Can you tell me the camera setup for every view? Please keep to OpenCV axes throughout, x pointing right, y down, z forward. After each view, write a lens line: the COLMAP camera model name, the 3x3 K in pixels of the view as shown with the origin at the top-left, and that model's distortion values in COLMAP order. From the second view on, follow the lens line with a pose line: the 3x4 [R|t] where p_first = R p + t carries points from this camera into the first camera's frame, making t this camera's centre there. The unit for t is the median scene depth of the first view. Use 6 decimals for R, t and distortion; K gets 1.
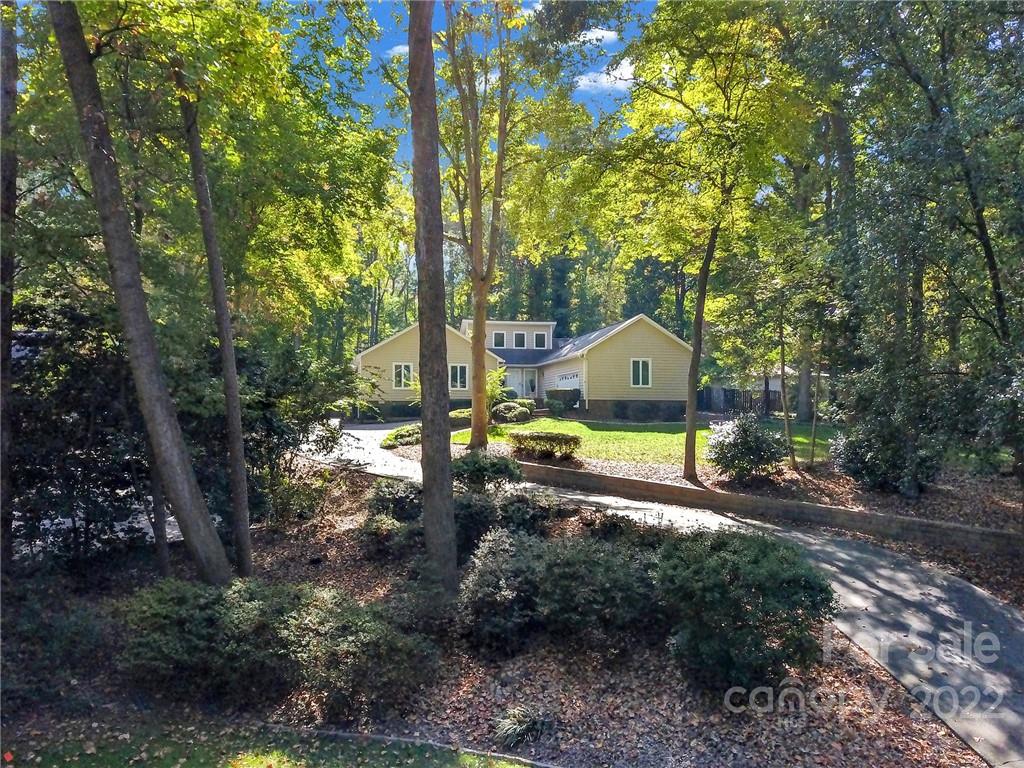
lens RADIAL K [[779.5, 0, 452.4], [0, 779.5, 374.3], [0, 0, 1]] dist [0.011169, -0.004184]
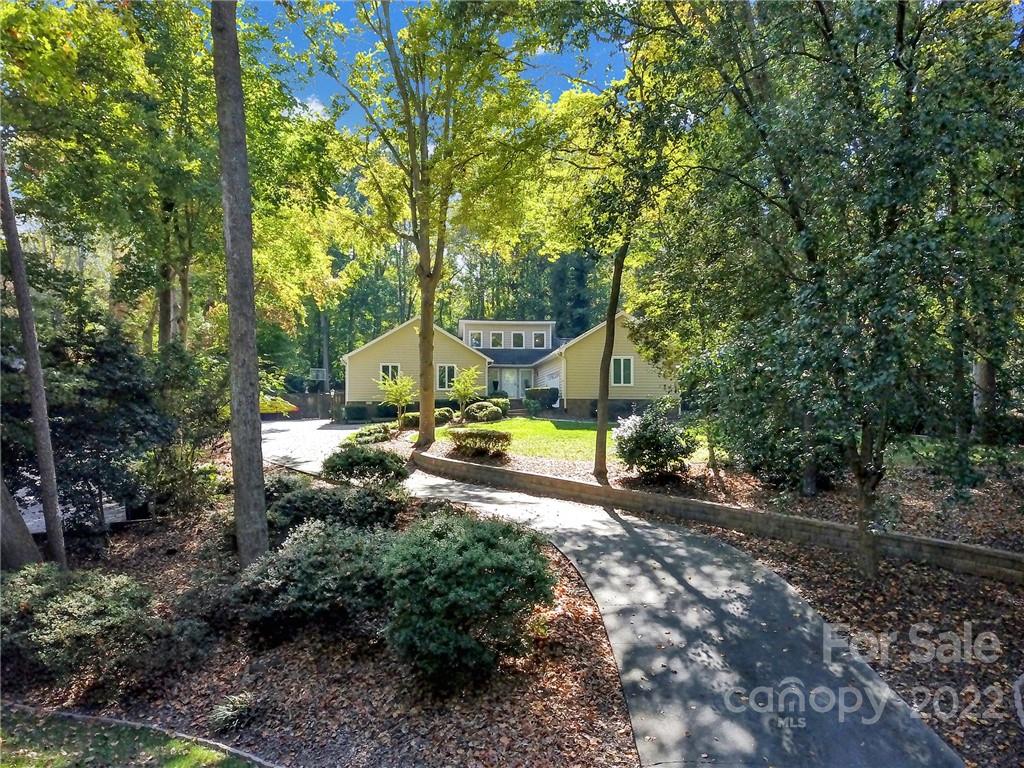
lens RADIAL K [[779.5, 0, 511.2], [0, 779.5, 385.0], [0, 0, 1]] dist [0.011169, -0.004184]
pose [[0.995302, -0.007085, -0.096562, 0.272432], [0.007241, 0.999973, 0.001264, 0.018464], [0.096550, -0.001958, 0.995326, 0.024591]]
